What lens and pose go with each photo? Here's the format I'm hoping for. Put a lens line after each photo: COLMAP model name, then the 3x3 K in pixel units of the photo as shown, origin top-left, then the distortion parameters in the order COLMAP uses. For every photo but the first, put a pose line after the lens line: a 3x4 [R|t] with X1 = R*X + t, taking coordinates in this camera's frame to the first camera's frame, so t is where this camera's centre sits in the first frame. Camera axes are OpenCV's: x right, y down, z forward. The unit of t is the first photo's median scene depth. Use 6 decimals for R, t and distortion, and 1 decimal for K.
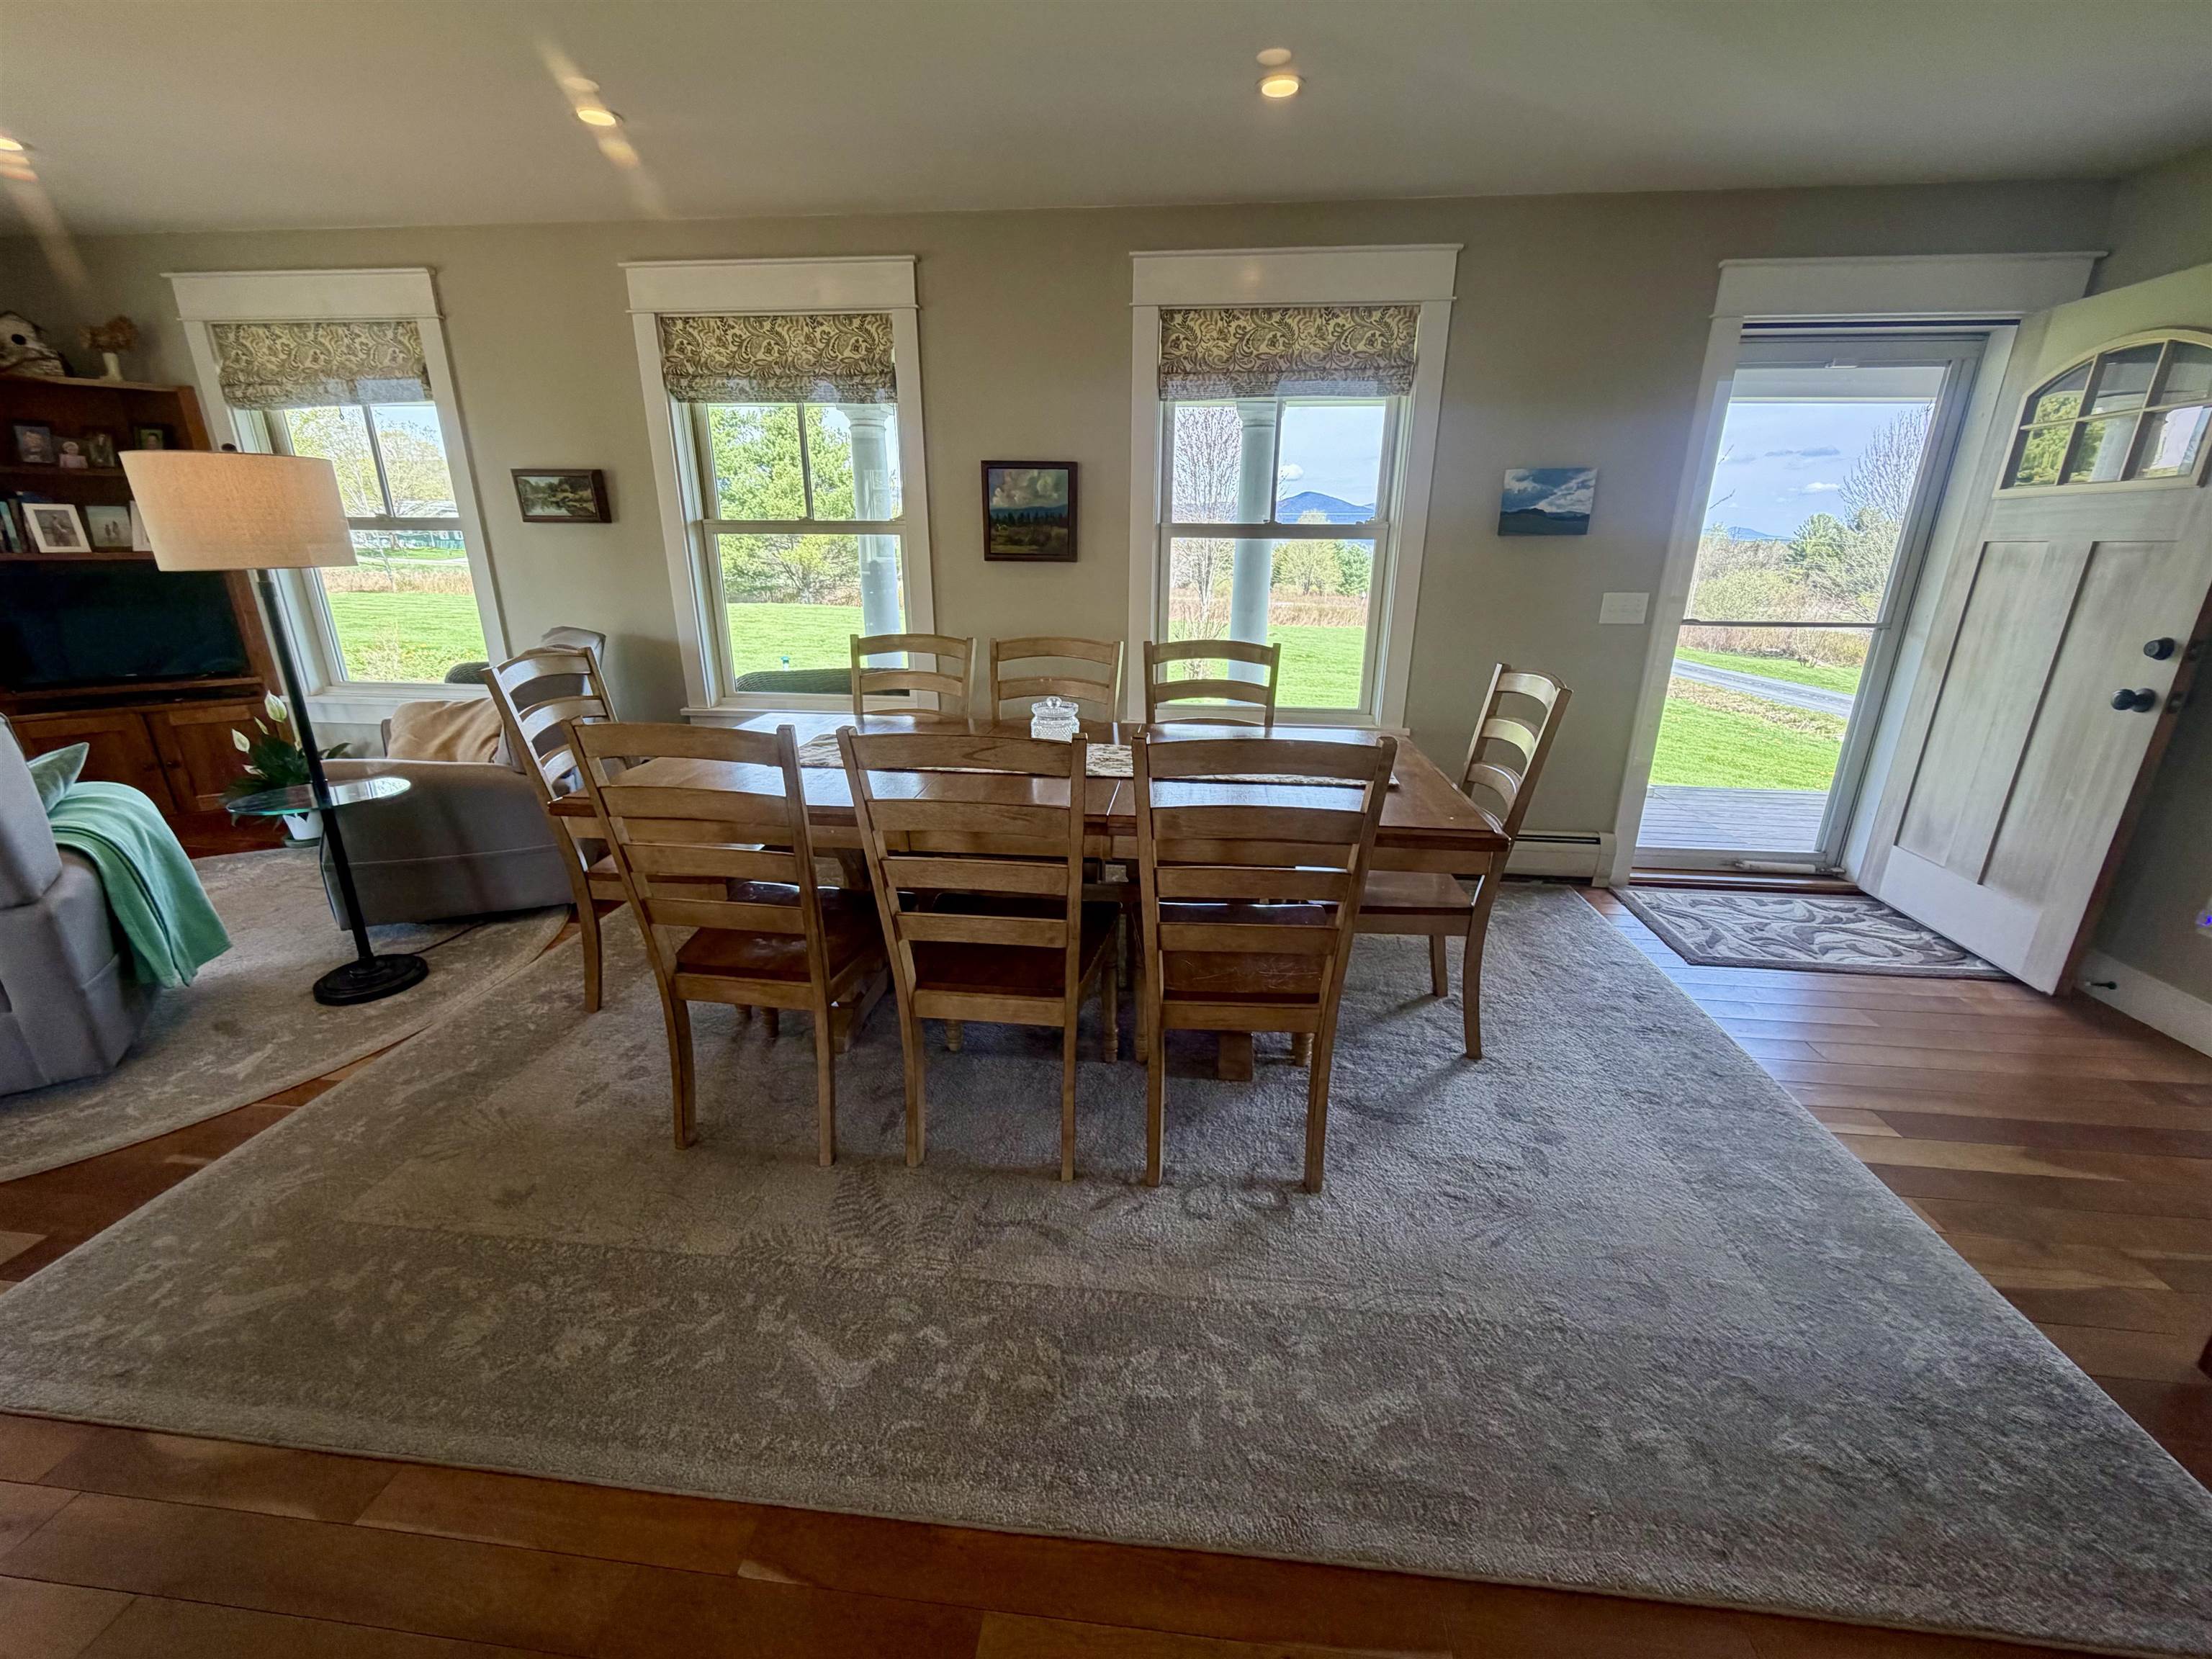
lens RADIAL K [[887.1, 0, 1102.3], [0, 887.1, 847.9], [0, 0, 1]] dist [0.001934, -0.000681]
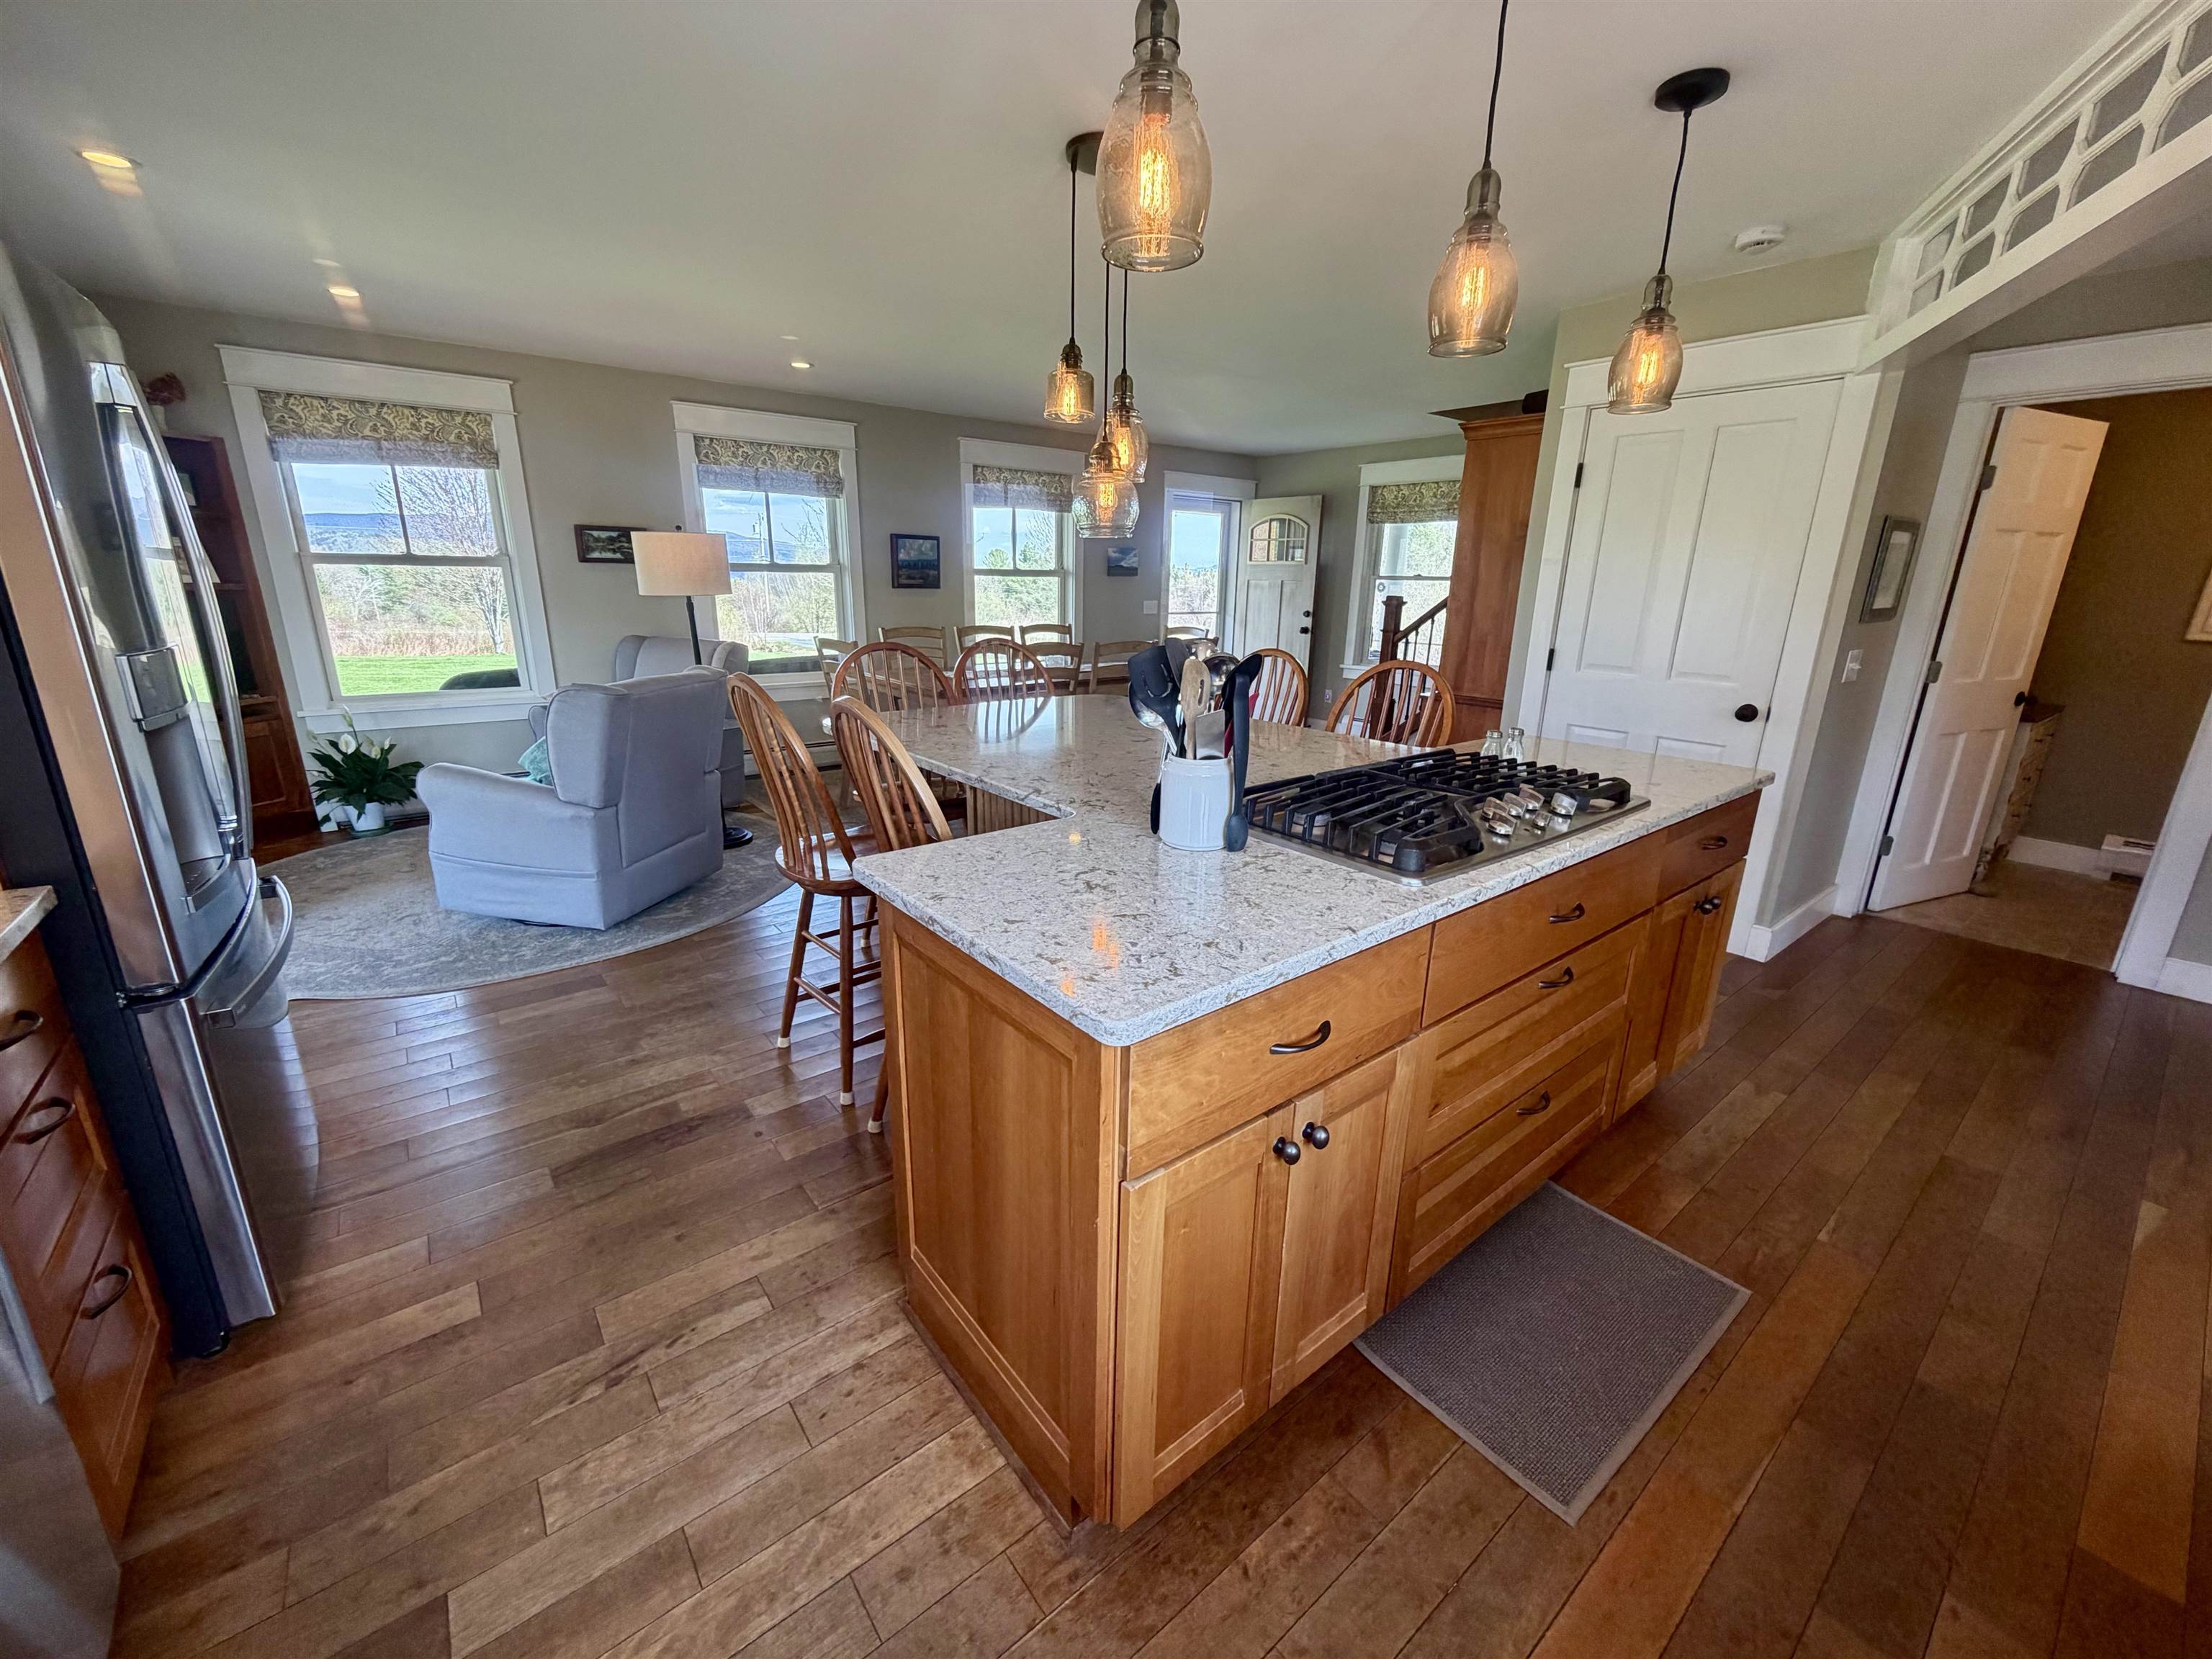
lens RADIAL K [[887.1, 0, 1109.9], [0, 887.1, 824.4], [0, 0, 1]] dist [0.001934, -0.000681]
pose [[0.706953, -0.186339, 0.682272, -1.149508], [0.221942, 0.974390, 0.036150, 0.170209], [-0.671535, 0.125868, 0.730204, -0.533127]]
